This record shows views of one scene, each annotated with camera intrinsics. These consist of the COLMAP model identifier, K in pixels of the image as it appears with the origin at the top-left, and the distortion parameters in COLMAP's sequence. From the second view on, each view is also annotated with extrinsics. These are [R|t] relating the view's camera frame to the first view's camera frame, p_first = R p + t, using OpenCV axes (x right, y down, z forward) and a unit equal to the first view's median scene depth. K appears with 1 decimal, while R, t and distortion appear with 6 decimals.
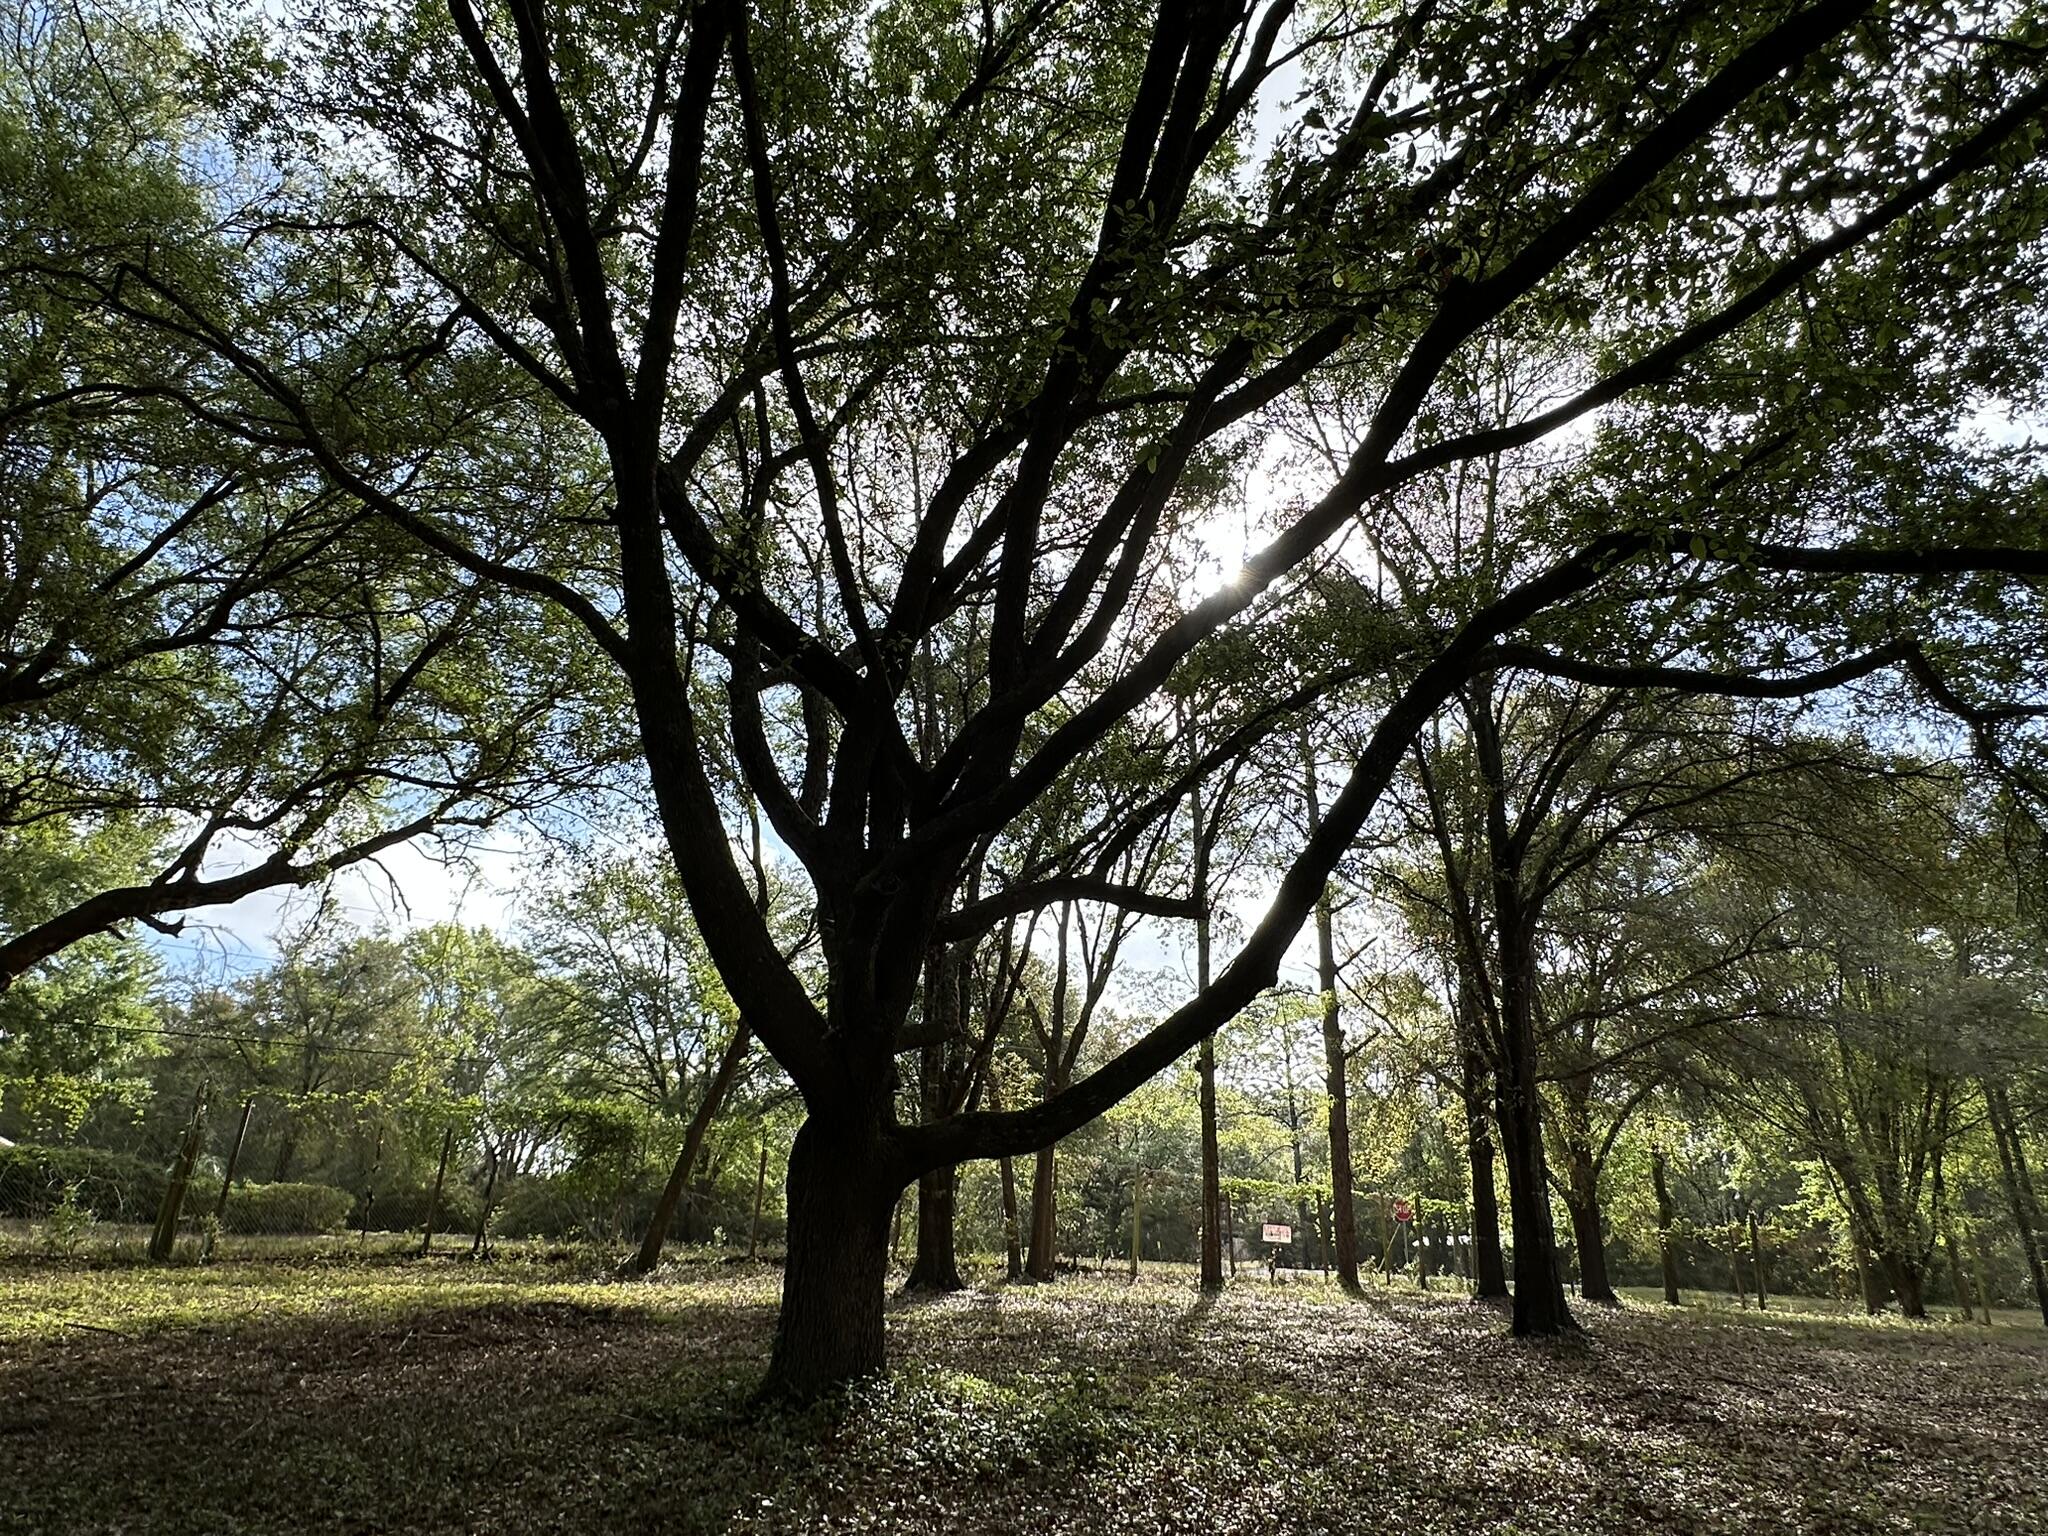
lens RADIAL K [[1196.2, 0, 1023.5], [0, 1196.2, 772.2], [0, 0, 1]] dist [-0.004736, 0.001259]
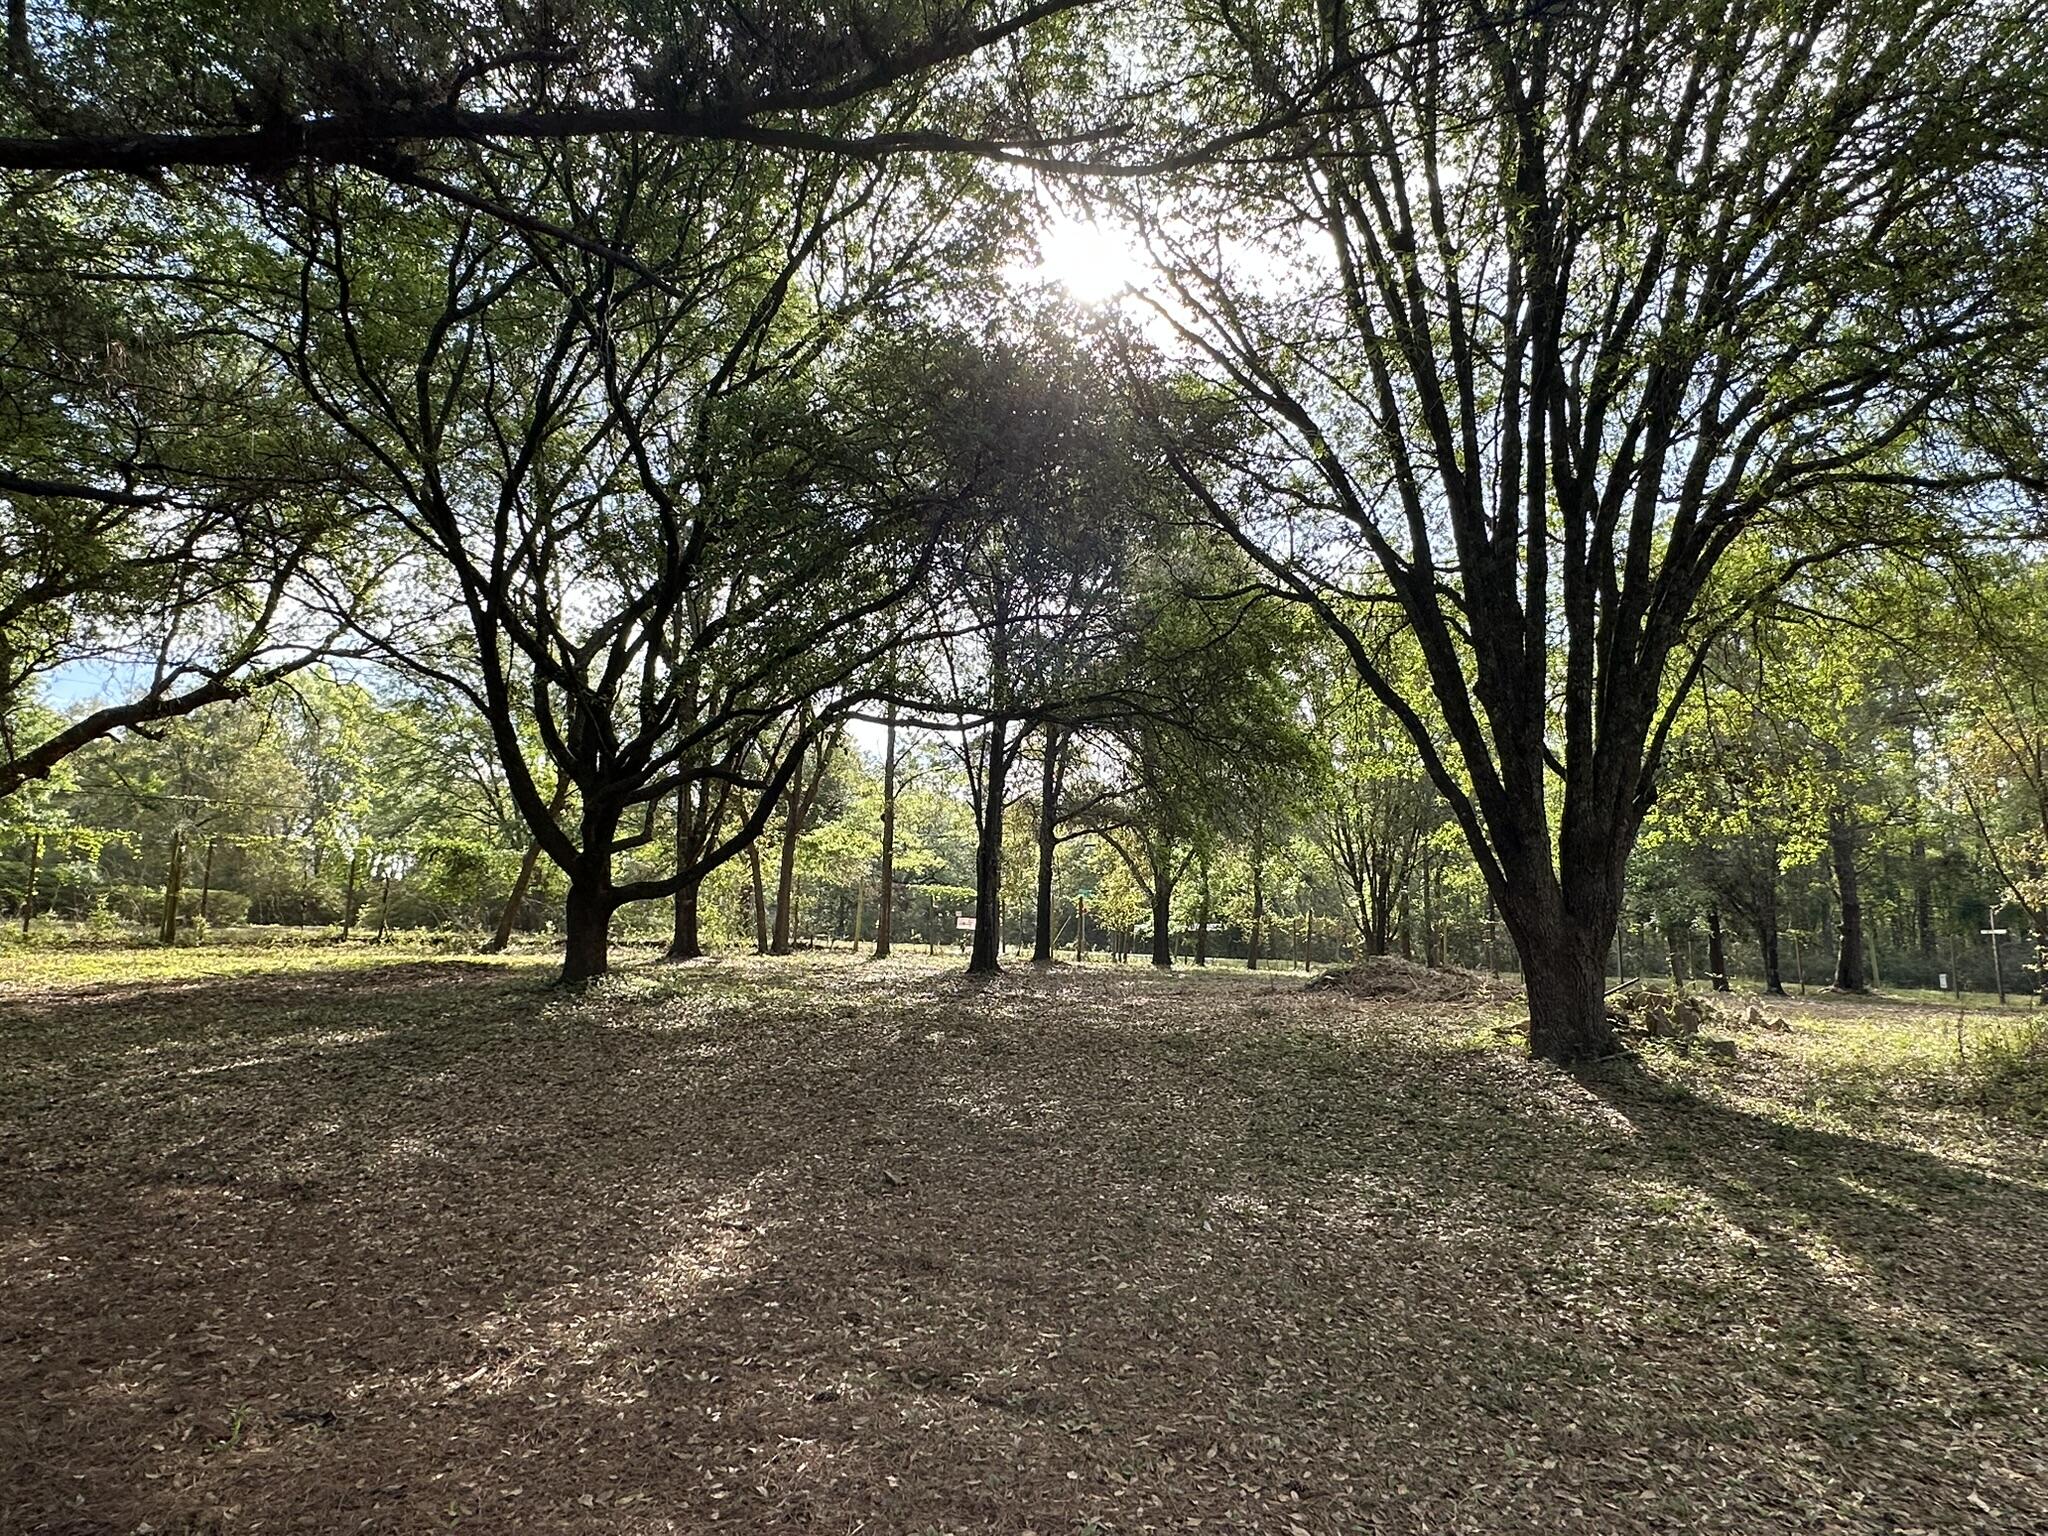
lens RADIAL K [[1196.2, 0, 1021.9], [0, 1196.2, 765.4], [0, 0, 1]] dist [-0.004736, 0.001259]
pose [[0.991277, 0.013217, 0.131127, 0.132173], [-0.043685, 0.971662, 0.232301, -0.181554], [-0.124341, -0.236003, 0.963764, -0.466679]]
